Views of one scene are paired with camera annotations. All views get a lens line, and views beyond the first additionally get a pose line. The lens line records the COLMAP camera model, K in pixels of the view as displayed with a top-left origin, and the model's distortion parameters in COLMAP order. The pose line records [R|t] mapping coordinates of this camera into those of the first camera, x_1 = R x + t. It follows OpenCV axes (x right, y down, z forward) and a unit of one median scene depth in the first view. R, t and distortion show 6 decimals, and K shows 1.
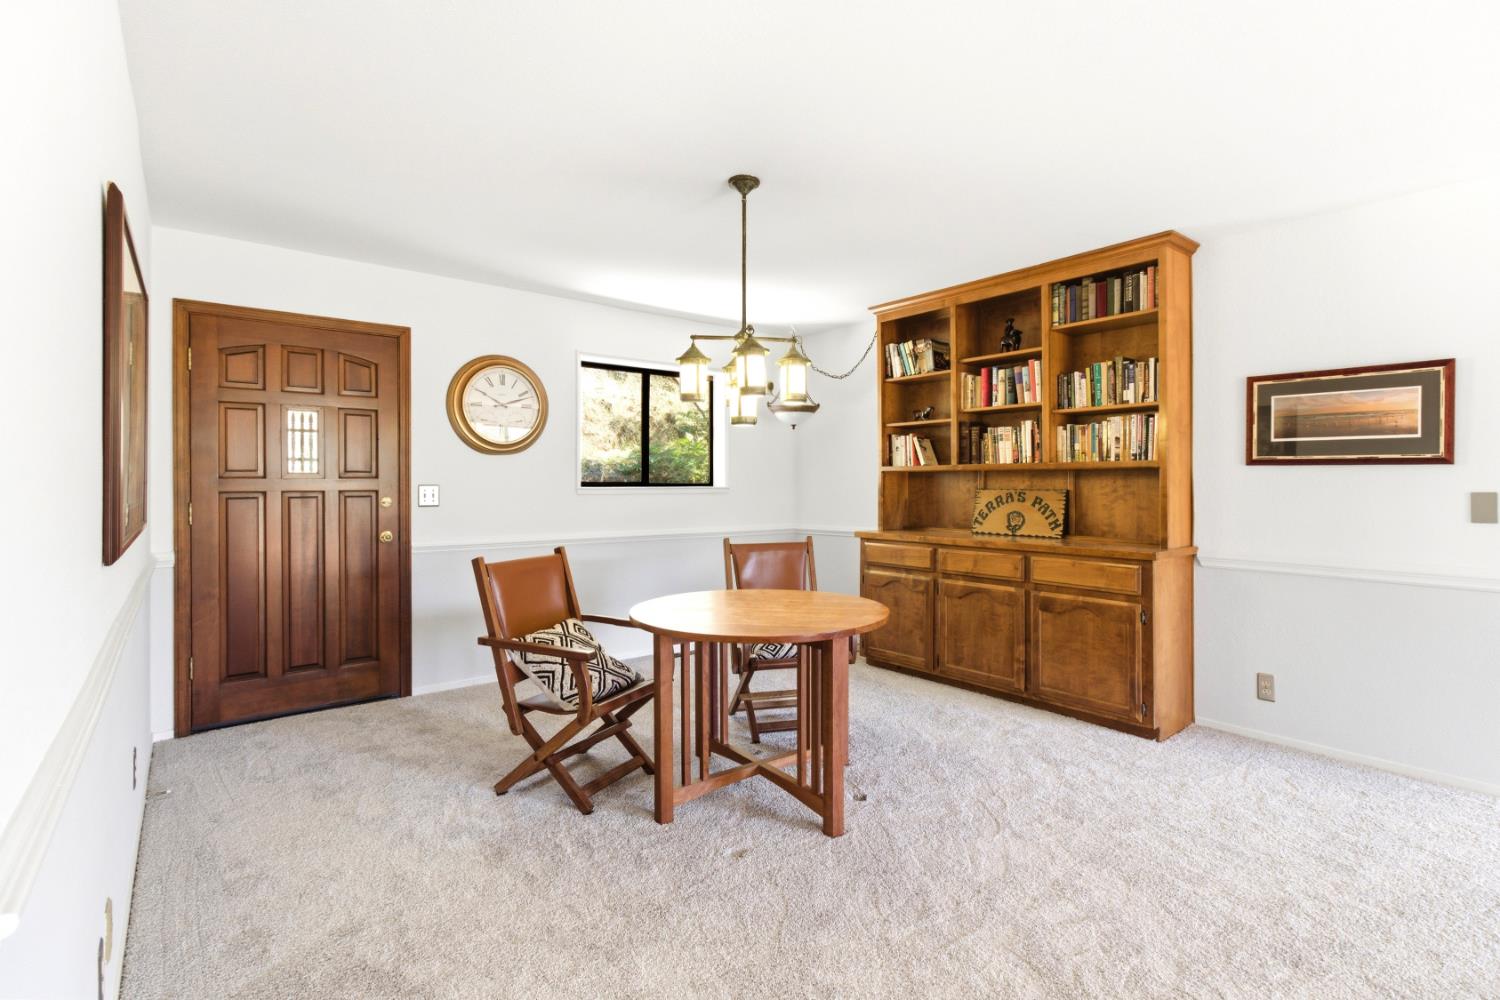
lens RADIAL K [[698.3, 0, 760.2], [0, 698.3, 486.1], [0, 0, 1]] dist [-0.008301, 0.002354]
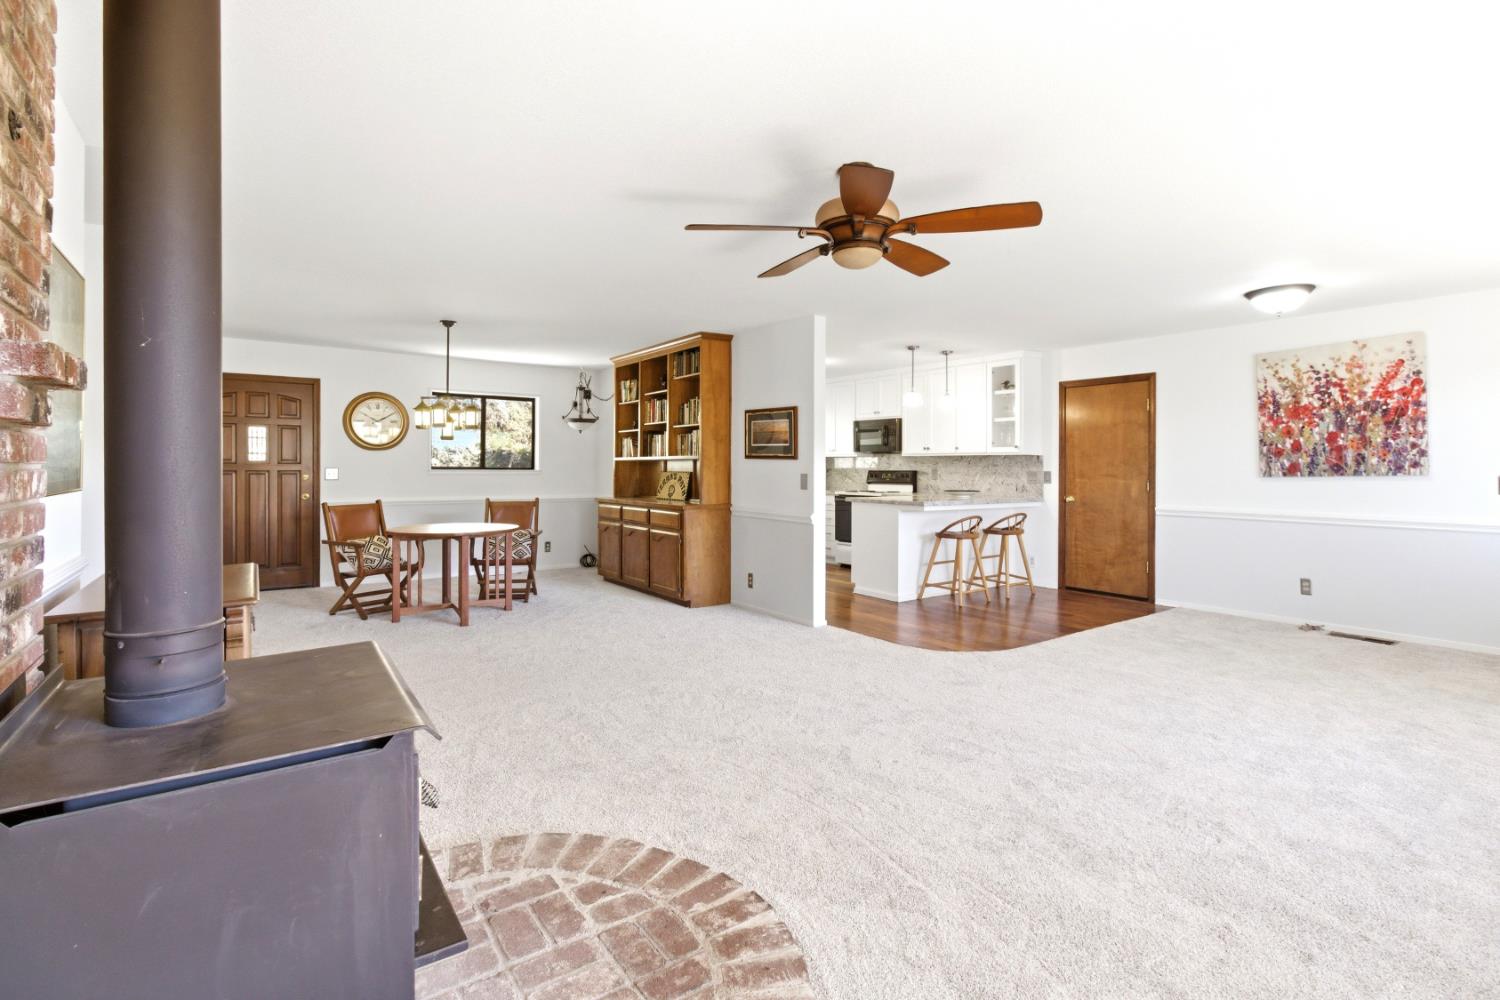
lens RADIAL K [[698.3, 0, 743.9], [0, 698.3, 466.7], [0, 0, 1]] dist [-0.008301, 0.002354]
pose [[0.998033, 0.005354, -0.062460, 0.707930], [-0.005780, 0.999961, -0.006644, 0.002550], [0.062422, 0.006992, 0.998025, -0.722918]]
